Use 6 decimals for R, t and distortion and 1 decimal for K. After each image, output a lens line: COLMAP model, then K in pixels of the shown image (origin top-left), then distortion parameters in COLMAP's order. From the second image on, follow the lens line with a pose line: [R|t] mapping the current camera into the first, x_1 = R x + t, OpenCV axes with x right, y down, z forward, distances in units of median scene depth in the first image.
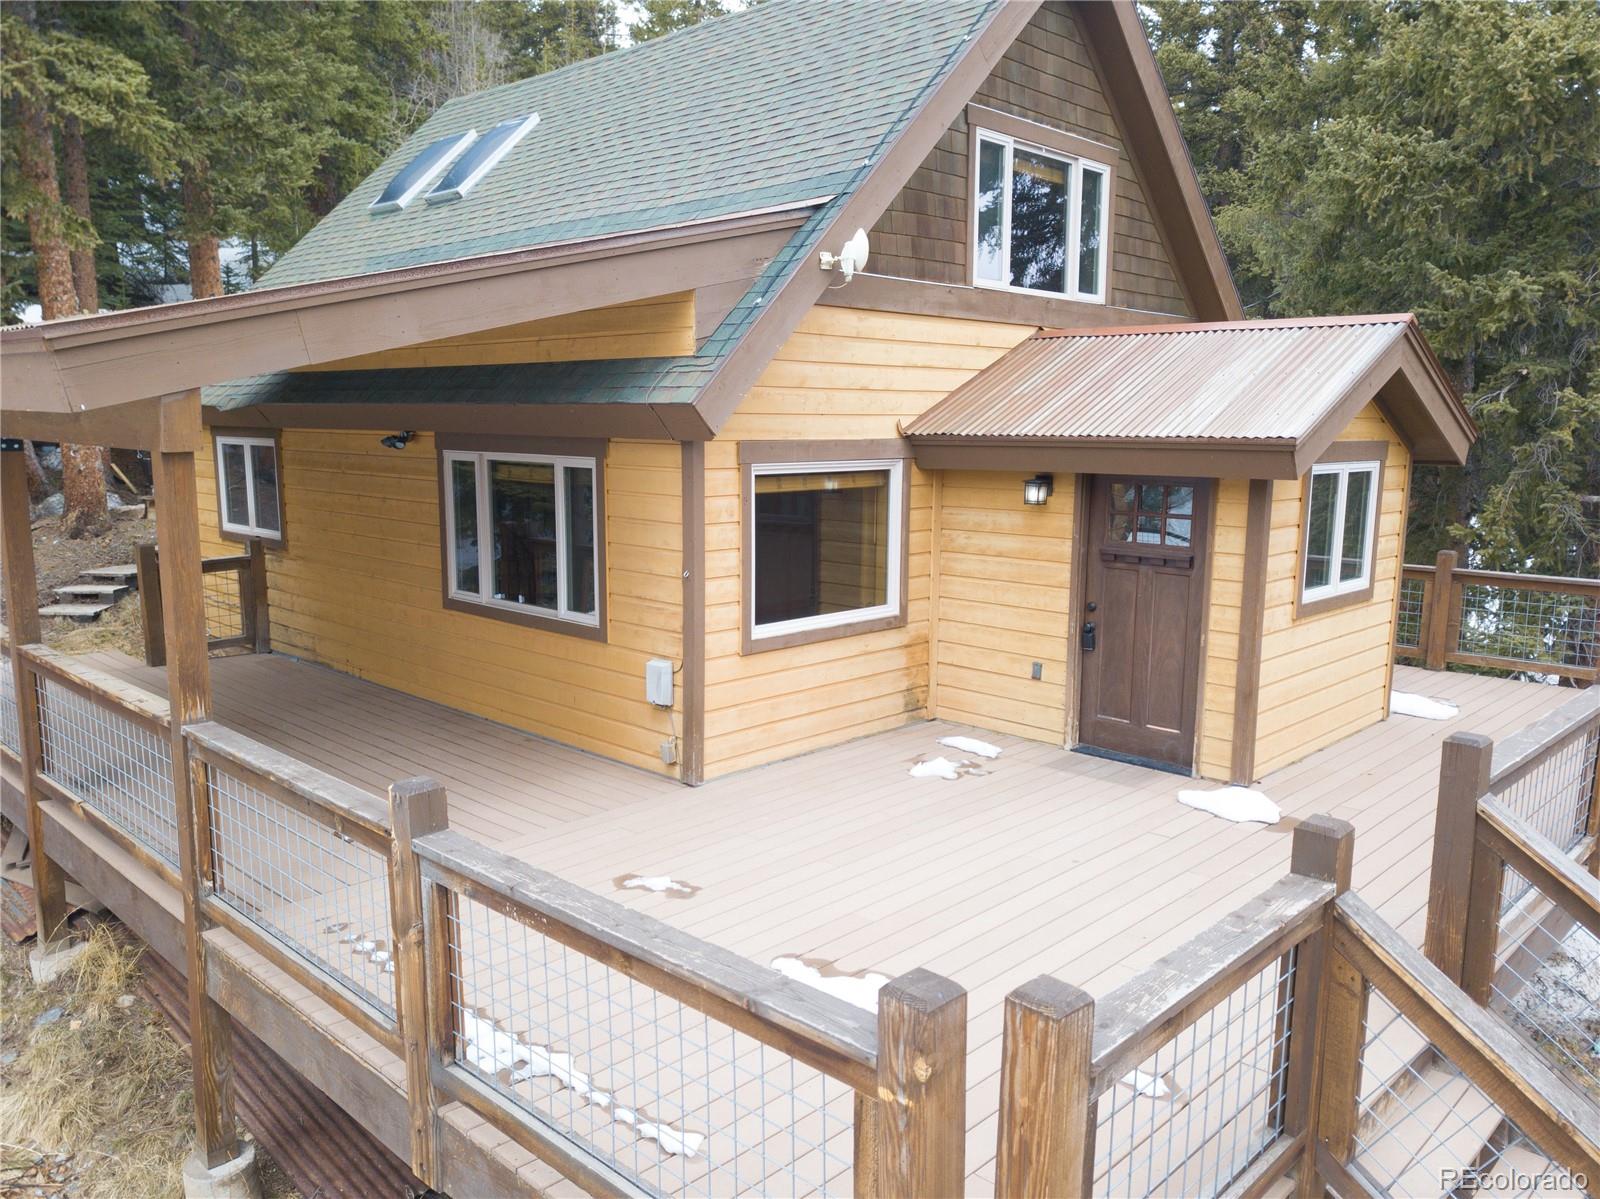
lens RADIAL K [[1209.0, 0, 803.7], [0, 1209.0, 600.2], [0, 0, 1]] dist [0.010488, -0.005943]
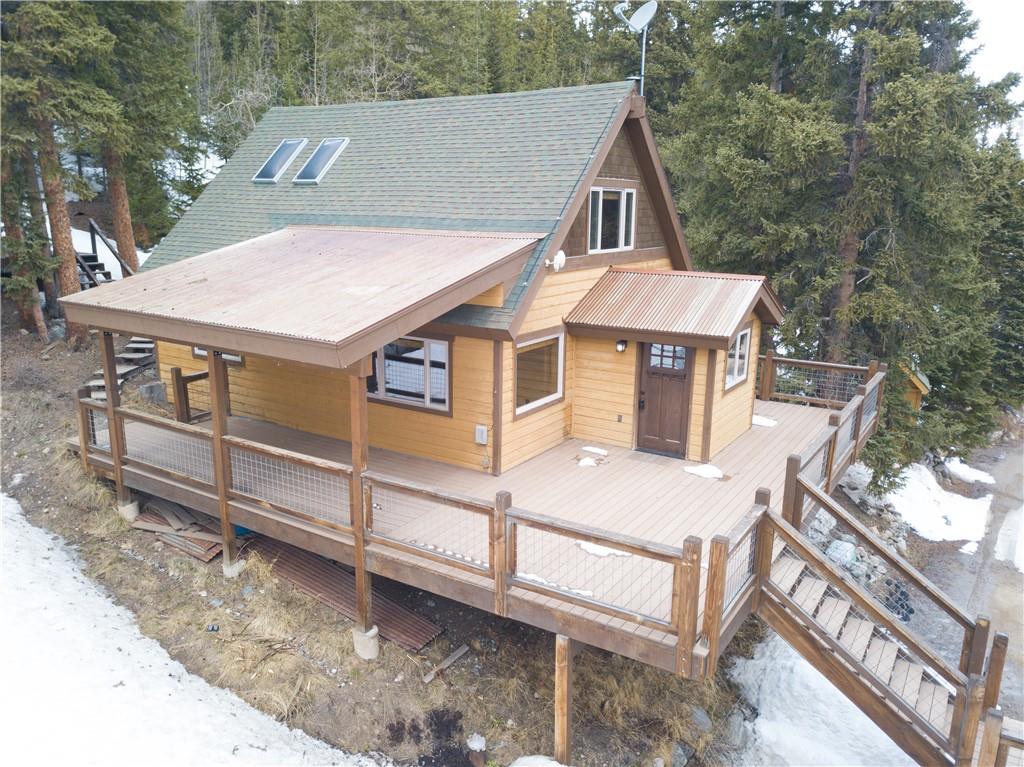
lens RADIAL K [[773.8, 0, 510.2], [0, 773.8, 380.8], [0, 0, 1]] dist [0.010488, -0.005943]
pose [[0.980920, -0.039630, 0.190327, -0.335147], [0.024474, 0.996386, 0.081333, -0.156981], [-0.192863, -0.075123, 0.978346, -0.497871]]
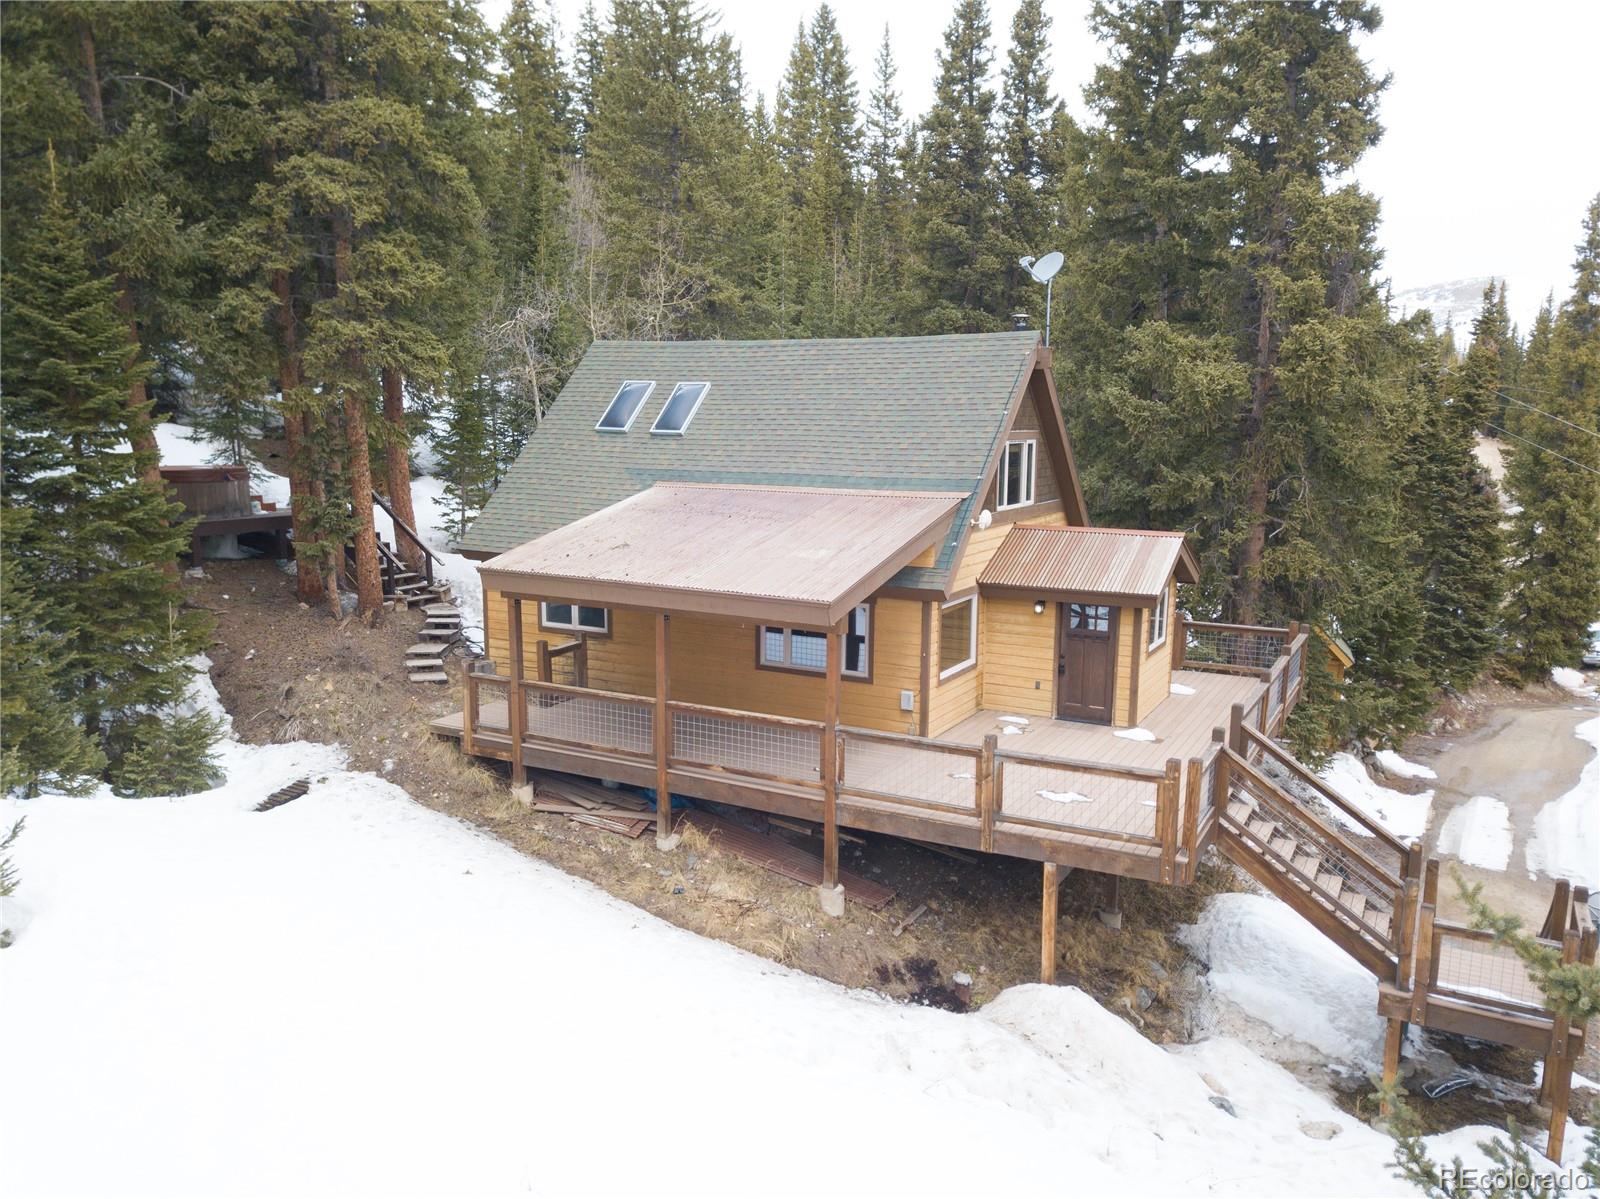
lens RADIAL K [[1209.0, 0, 794.3], [0, 1209.0, 592.5], [0, 0, 1]] dist [0.010488, -0.005943]
pose [[0.964625, -0.039495, 0.260652, -0.882887], [0.038881, 0.999216, 0.007515, -0.158789], [-0.260744, 0.002885, 0.965404, -1.135265]]
